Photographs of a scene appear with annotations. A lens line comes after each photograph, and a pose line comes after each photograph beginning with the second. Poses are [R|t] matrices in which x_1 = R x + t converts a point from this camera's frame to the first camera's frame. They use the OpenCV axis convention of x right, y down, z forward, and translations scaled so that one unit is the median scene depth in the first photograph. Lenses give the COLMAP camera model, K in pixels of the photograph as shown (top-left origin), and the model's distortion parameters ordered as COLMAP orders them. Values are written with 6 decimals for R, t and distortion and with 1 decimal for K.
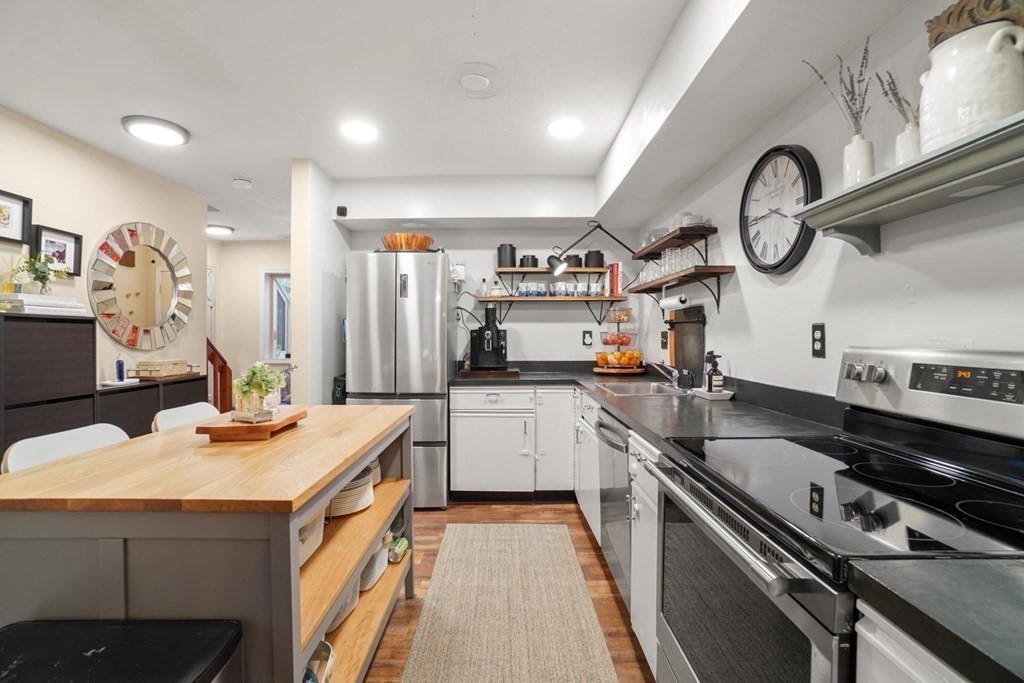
lens RADIAL K [[472.1, 0, 520.2], [0, 472.1, 341.7], [0, 0, 1]] dist [-0.006484, 0.002522]
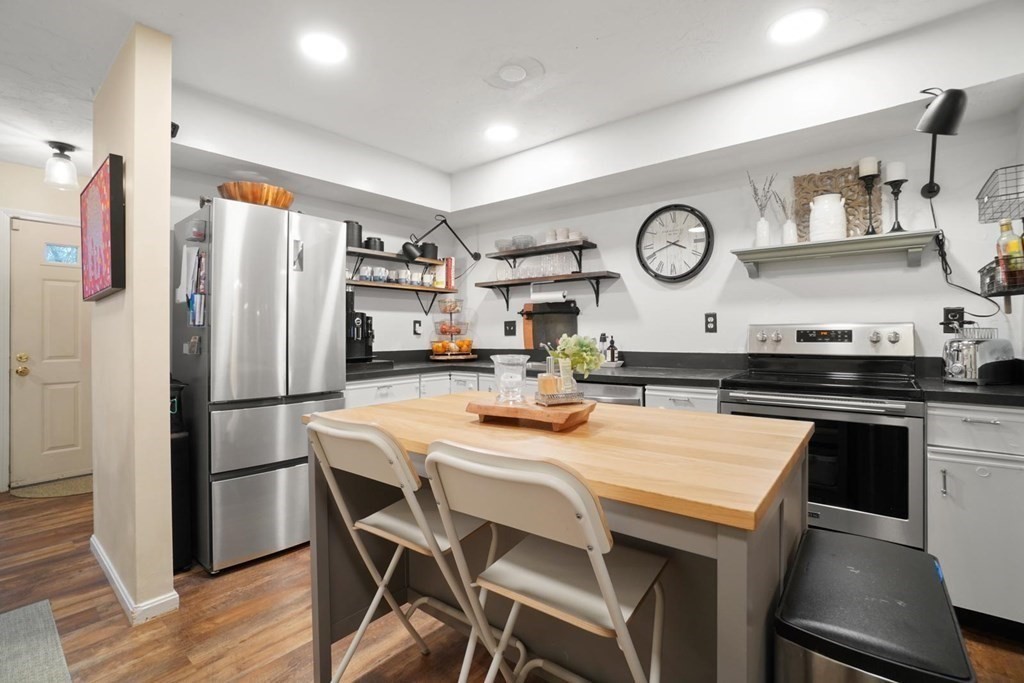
lens RADIAL K [[472.1, 0, 515.6], [0, 472.1, 338.8], [0, 0, 1]] dist [-0.006484, 0.002522]
pose [[0.627269, -0.011716, 0.778715, -0.561305], [0.016521, 0.999862, 0.001736, 0.019858], [-0.778628, 0.011776, 0.627376, 0.217008]]
